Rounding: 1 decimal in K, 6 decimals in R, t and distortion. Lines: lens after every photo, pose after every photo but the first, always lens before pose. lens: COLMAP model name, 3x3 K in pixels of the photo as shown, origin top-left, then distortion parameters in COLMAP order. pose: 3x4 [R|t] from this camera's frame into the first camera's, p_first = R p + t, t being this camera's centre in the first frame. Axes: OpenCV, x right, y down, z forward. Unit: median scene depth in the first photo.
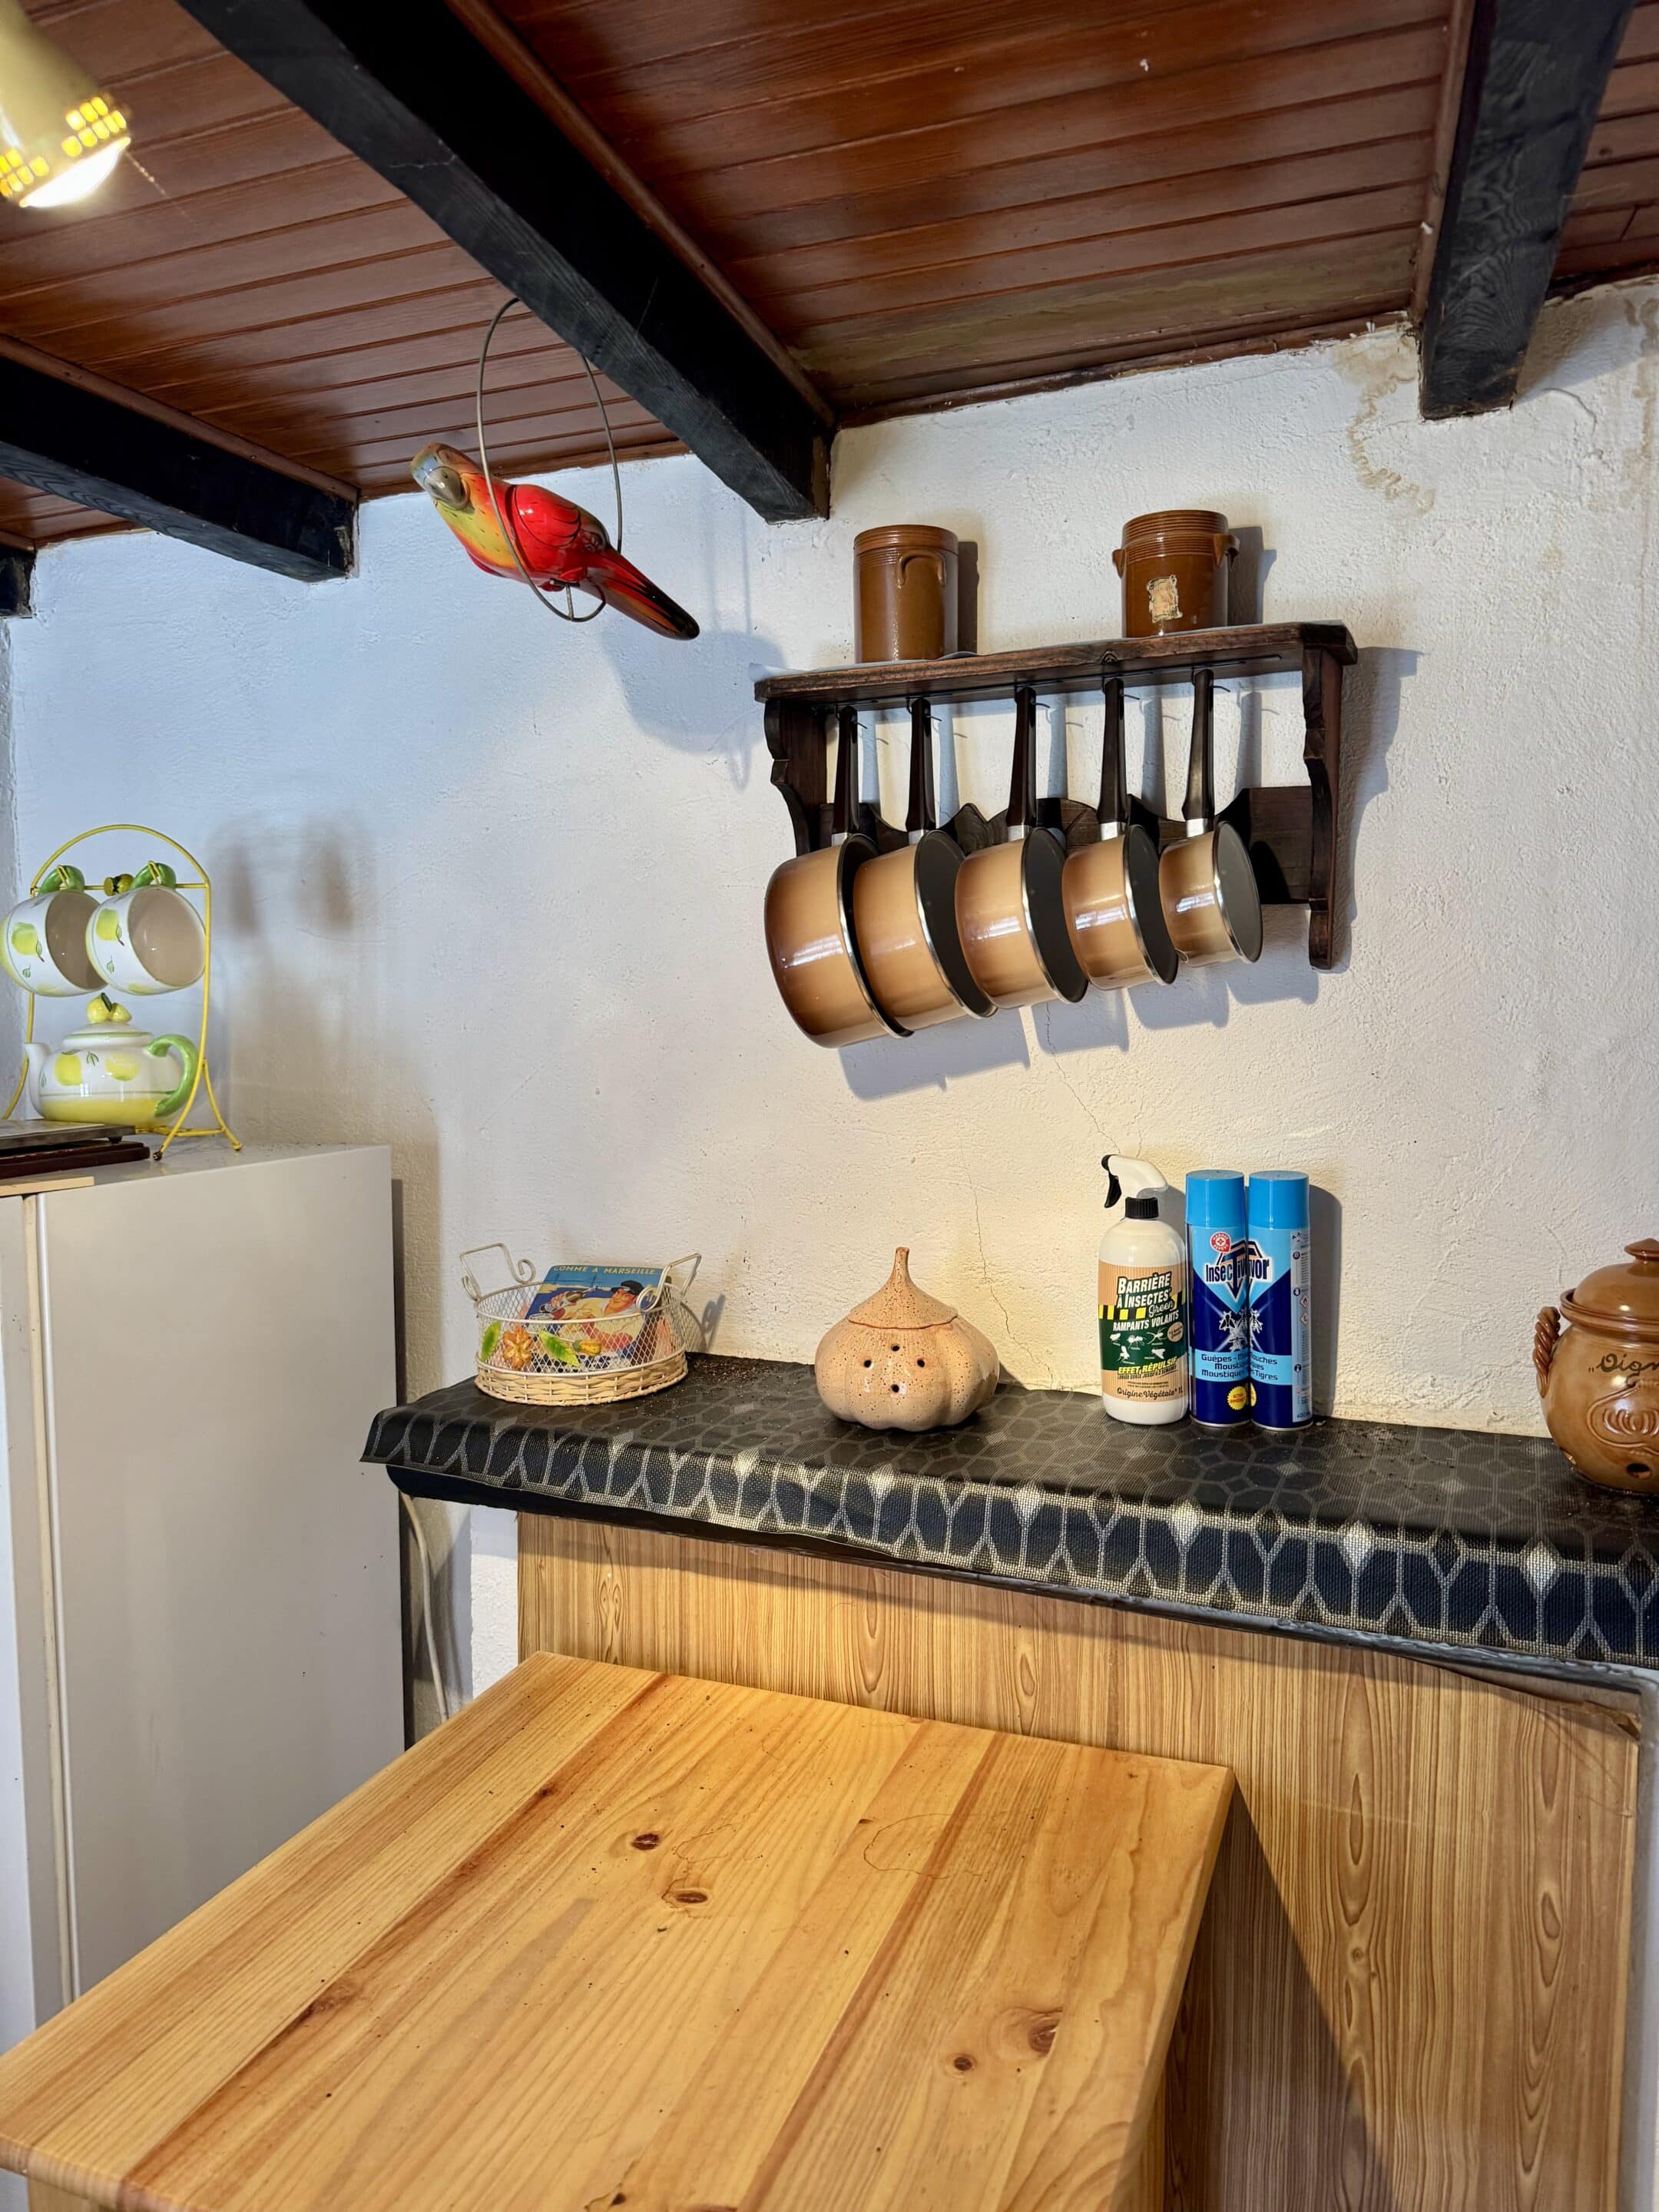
lens RADIAL K [[1584.1, 0, 884.8], [0, 1584.1, 1126.2], [0, 0, 1]] dist [0.036324, -0.044607]
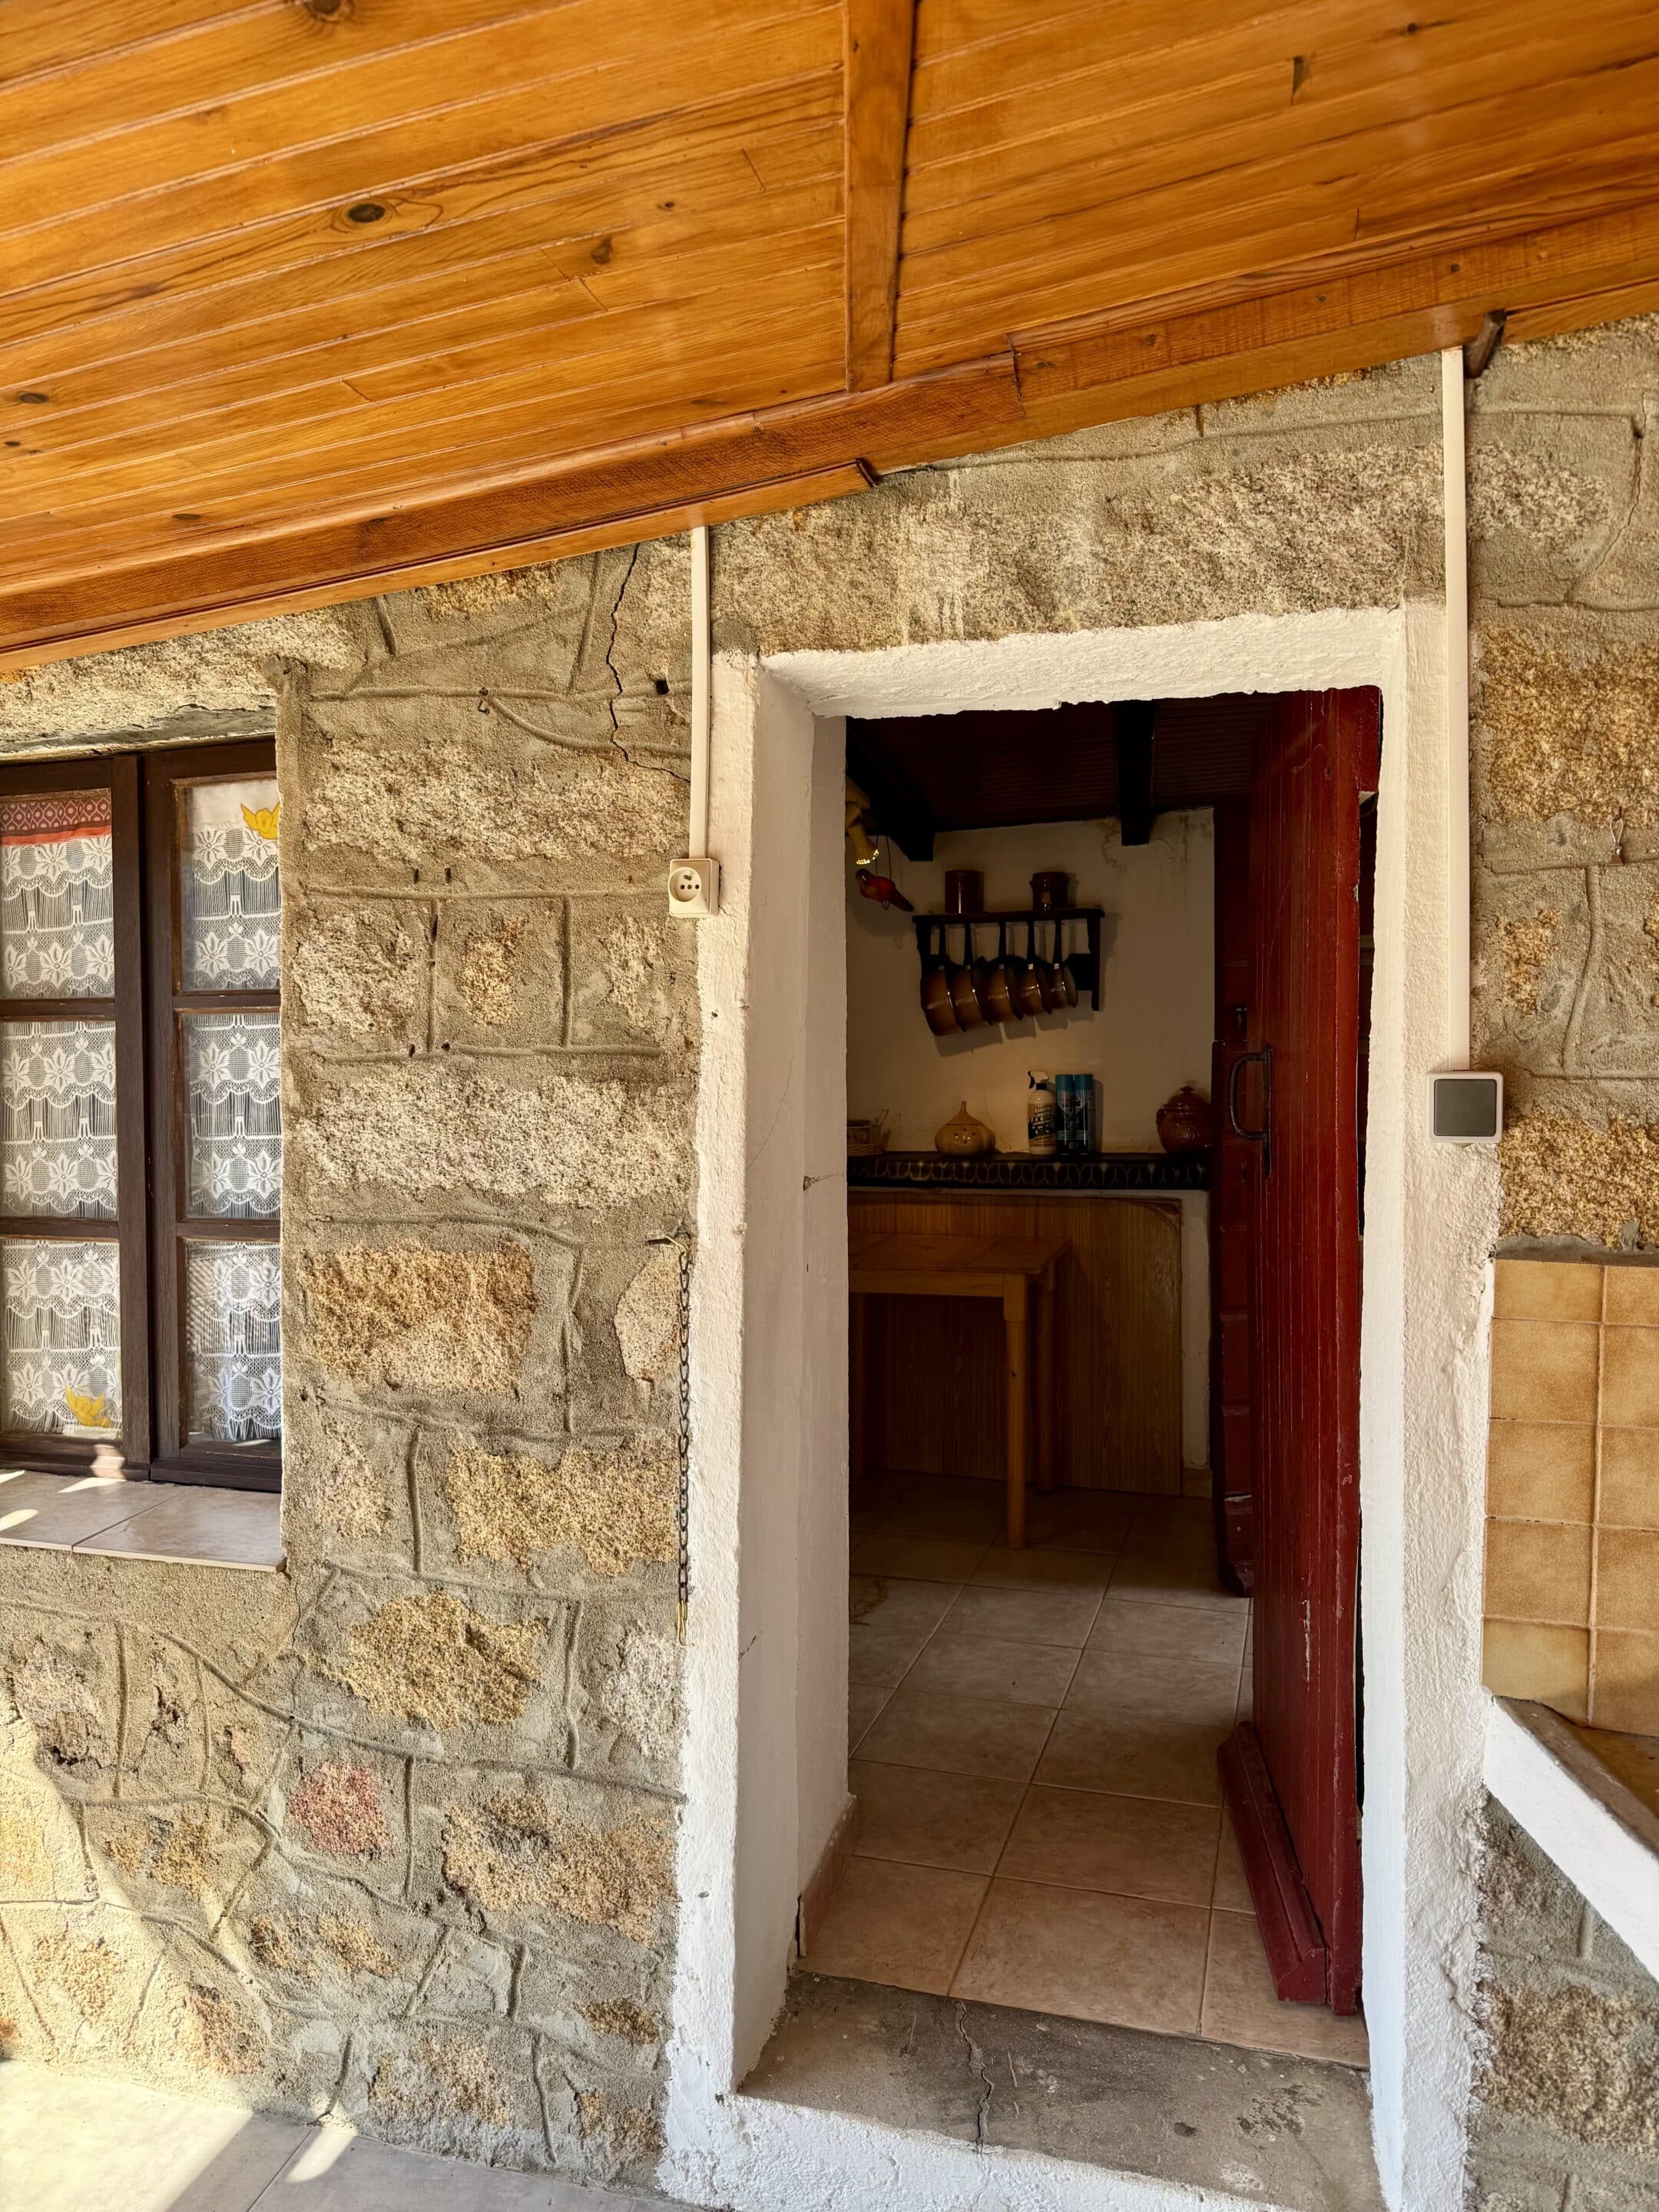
lens RADIAL K [[1573.8, 0, 842.2], [0, 1573.8, 1133.8], [0, 0, 1]] dist [0.035903, -0.014612]
pose [[0.996565, -0.005300, 0.082643, -0.492342], [0.008534, 0.999209, -0.038828, 0.265584], [-0.082372, 0.039399, 0.995823, -2.088213]]
